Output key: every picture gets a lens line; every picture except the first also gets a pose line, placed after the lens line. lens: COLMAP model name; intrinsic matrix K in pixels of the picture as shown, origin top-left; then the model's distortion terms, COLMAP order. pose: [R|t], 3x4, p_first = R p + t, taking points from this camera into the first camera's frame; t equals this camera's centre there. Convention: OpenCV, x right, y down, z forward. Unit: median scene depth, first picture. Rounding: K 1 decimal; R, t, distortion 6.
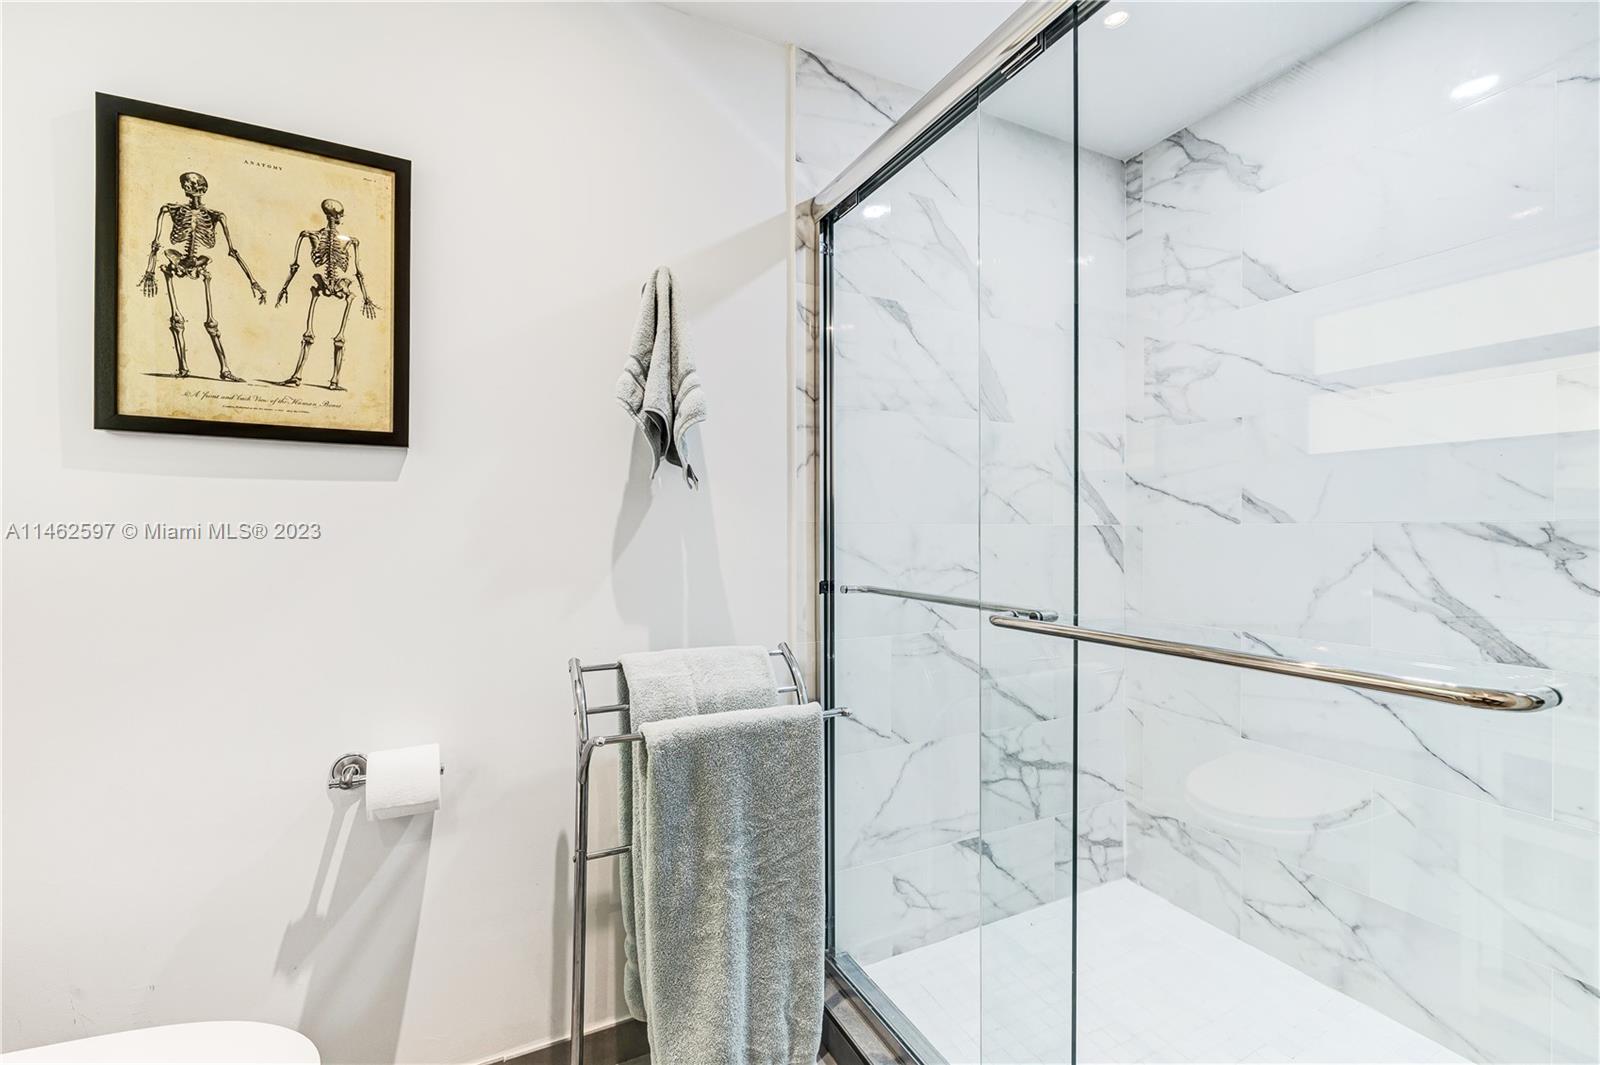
lens RADIAL K [[677.9, 0, 794.1], [0, 677.9, 535.4], [0, 0, 1]] dist [0.007314, -0.001344]
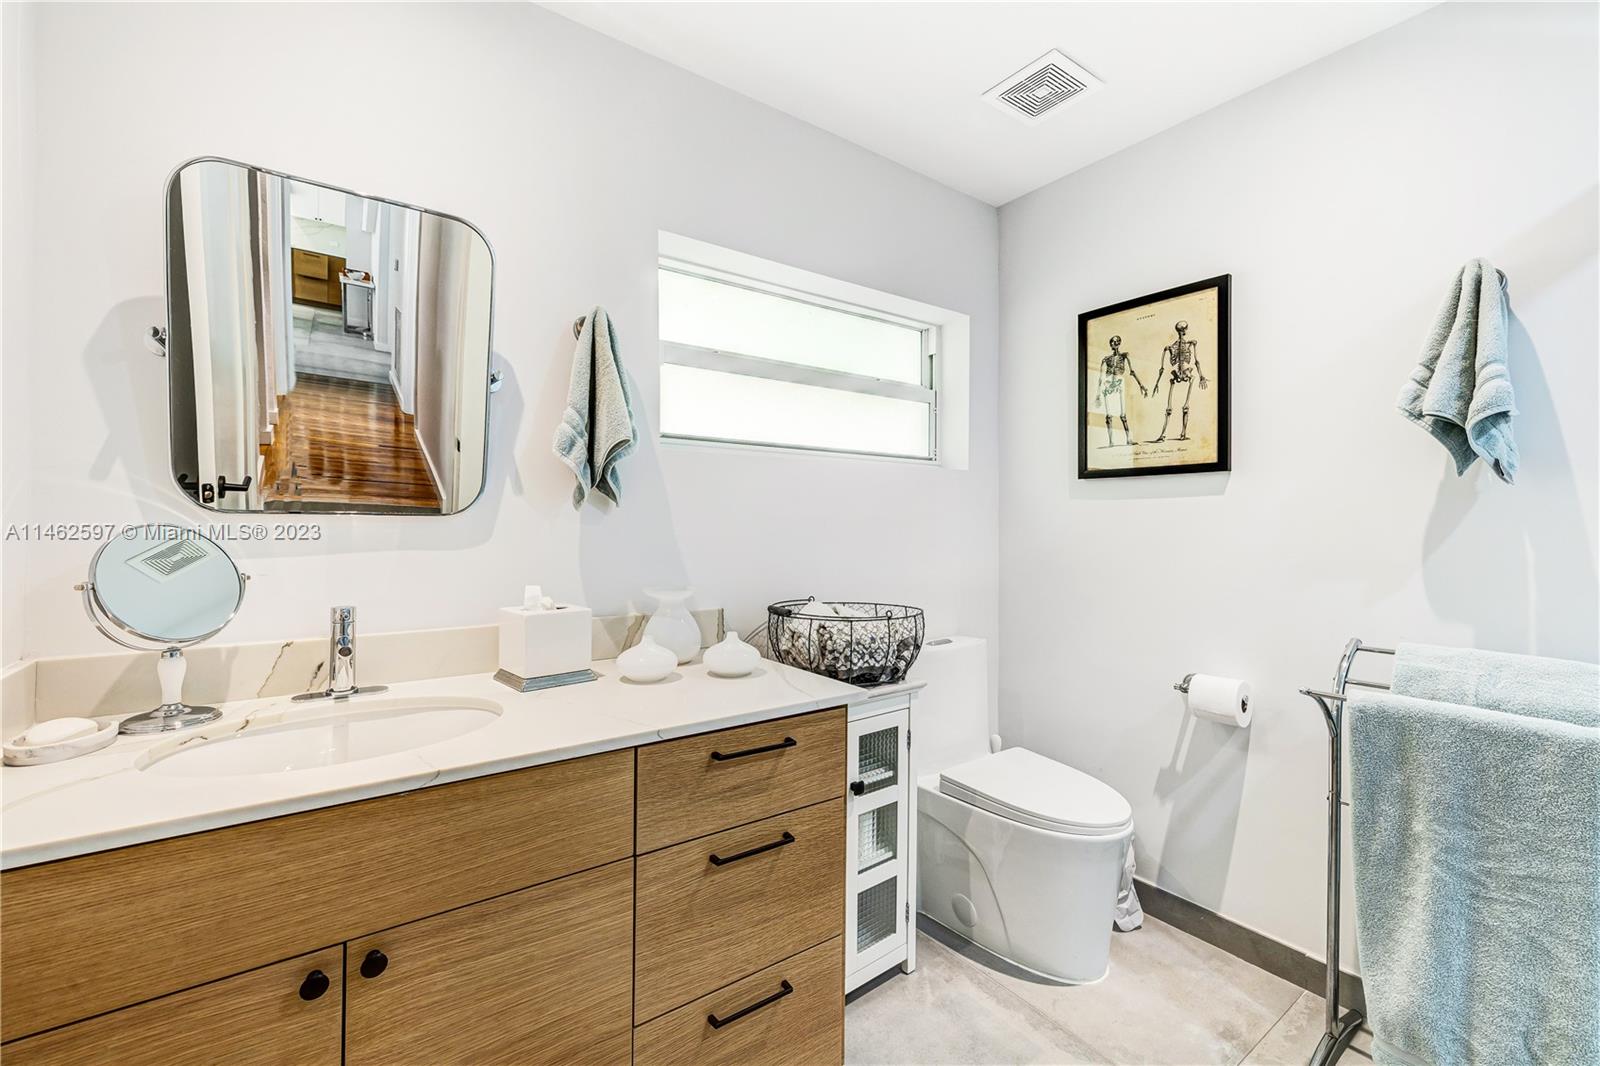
lens RADIAL K [[677.9, 0, 797.3], [0, 677.9, 530.6], [0, 0, 1]] dist [0.007314, -0.001344]
pose [[0.180645, 0.001824, -0.983547, 0.720199], [-0.004107, 0.999991, 0.001100, -0.002020], [0.983540, 0.003841, 0.180651, -0.166456]]
